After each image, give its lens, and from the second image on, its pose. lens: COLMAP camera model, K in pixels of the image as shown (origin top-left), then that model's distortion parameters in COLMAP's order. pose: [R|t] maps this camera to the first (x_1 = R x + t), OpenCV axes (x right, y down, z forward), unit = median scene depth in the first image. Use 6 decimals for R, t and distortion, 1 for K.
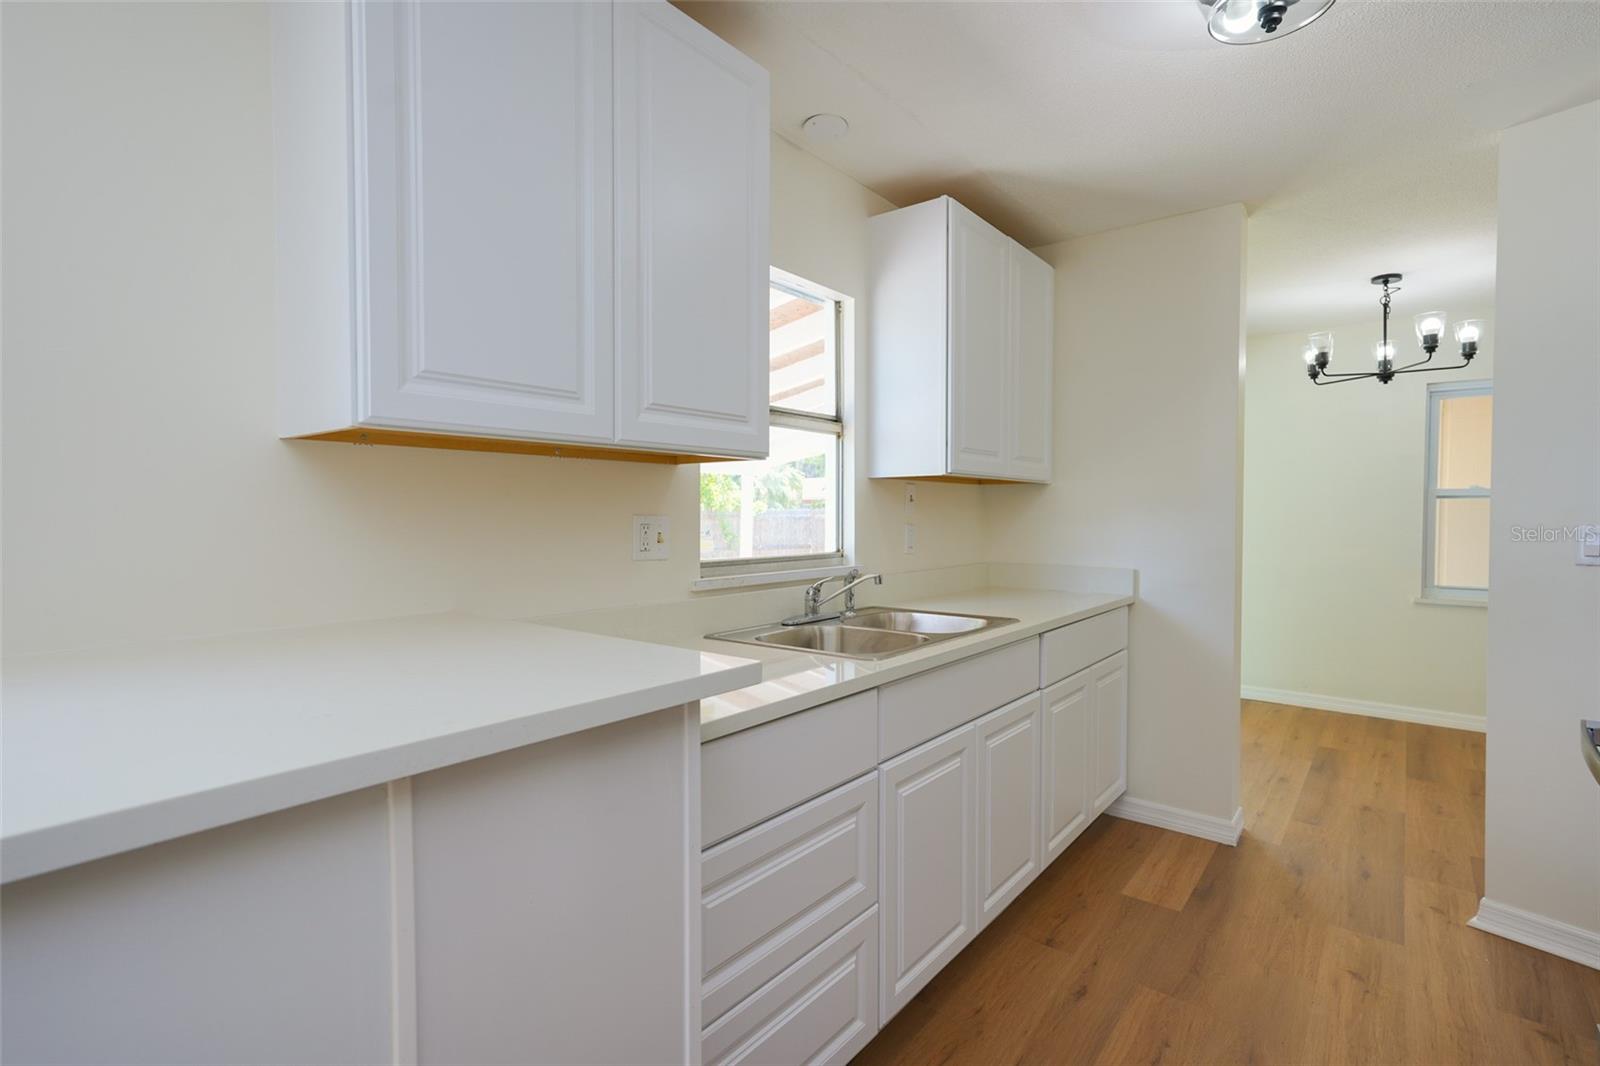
lens RADIAL K [[780.1, 0, 800.0], [0, 780.1, 533.0], [0, 0, 1]] dist [0.000590, 0.000358]
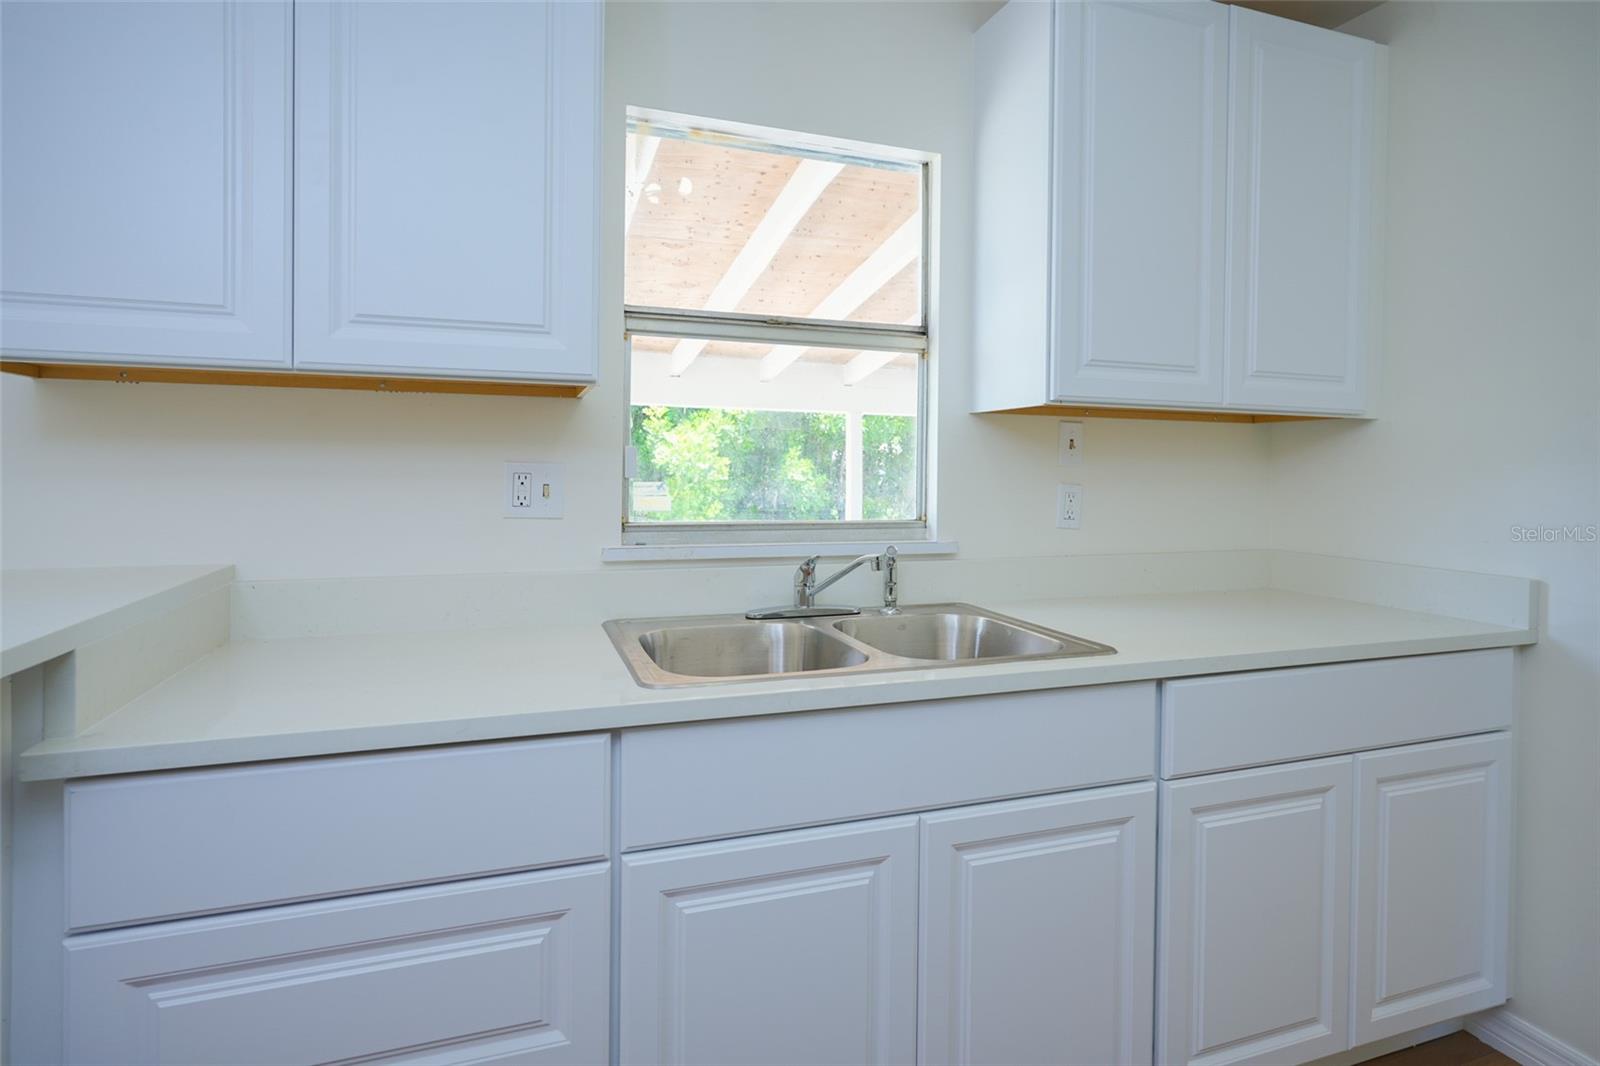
lens RADIAL K [[837.9, 0, 796.4], [0, 837.9, 475.0], [0, 0, 1]] dist [-0.003139, -0.000646]
pose [[0.842359, 0.014829, -0.538713, 0.364197], [-0.025162, 0.999613, -0.011829, -0.004275], [0.538330, 0.023519, 0.842406, 0.310013]]
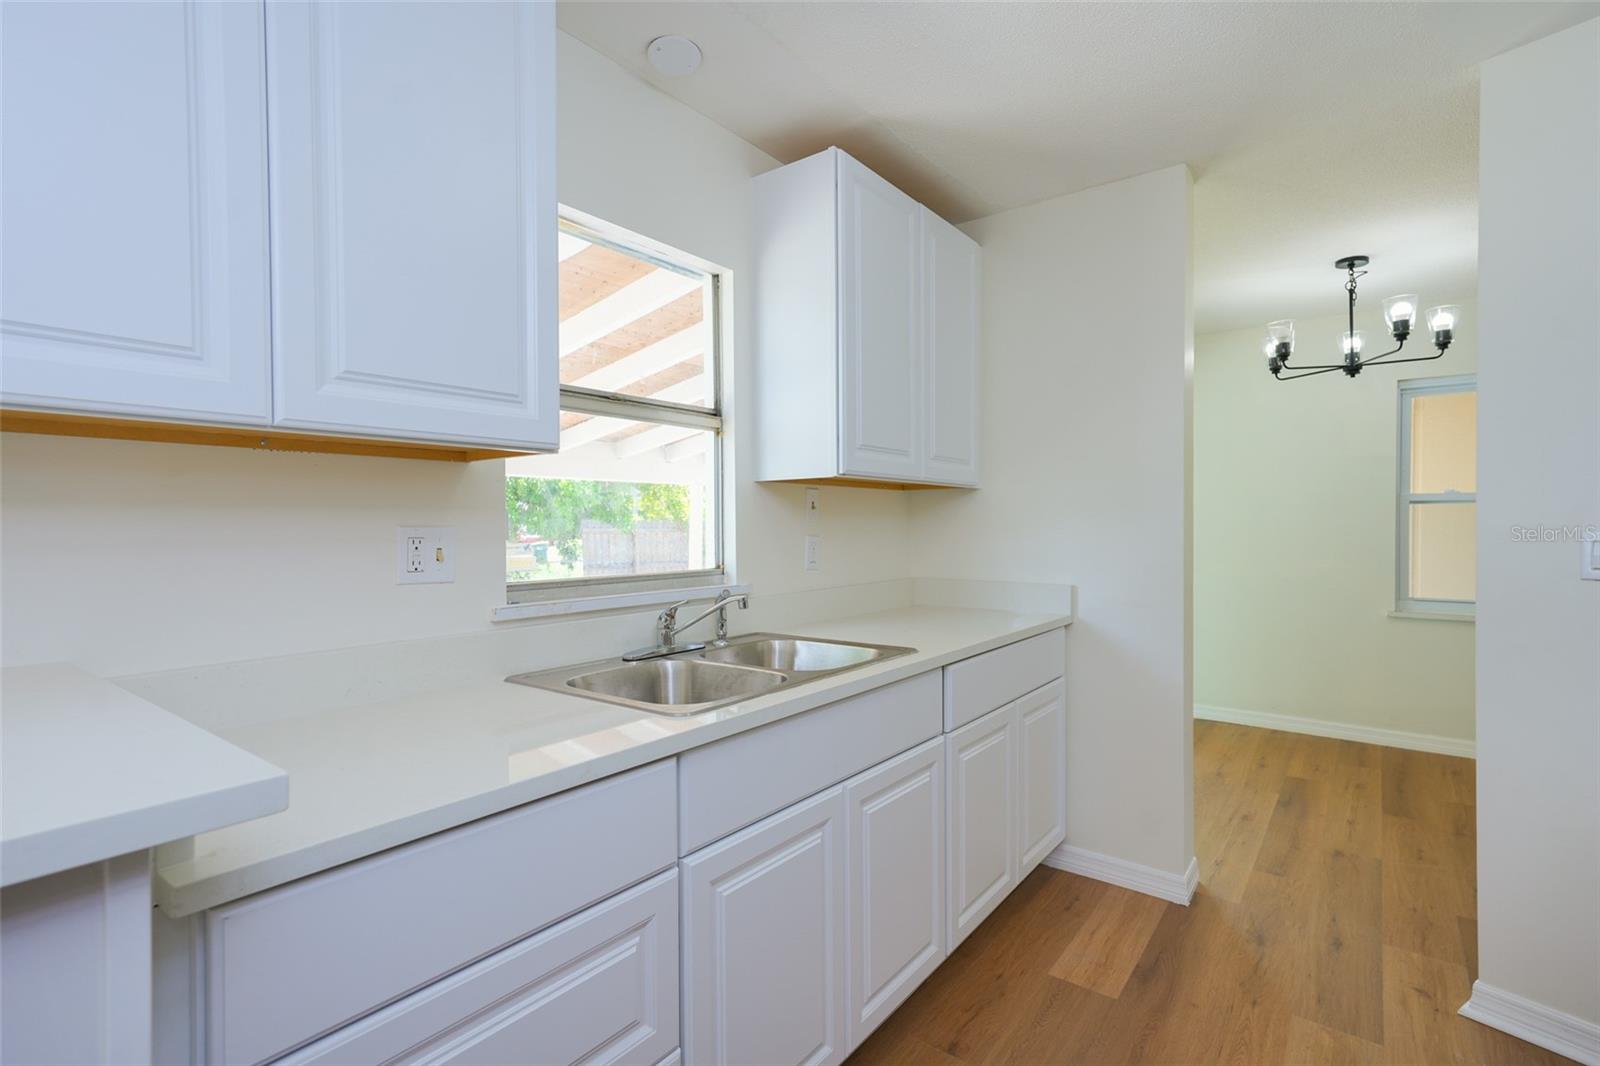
lens RADIAL K [[767.2, 0, 800.0], [0, 767.2, 533.0], [0, 0, 1]] dist [0.000961, 0.000345]
pose [[0.999870, -0.005519, 0.015139, 0.127506], [0.005729, 0.999888, -0.013857, -0.001966], [-0.015061, 0.013942, 0.999789, 0.163854]]
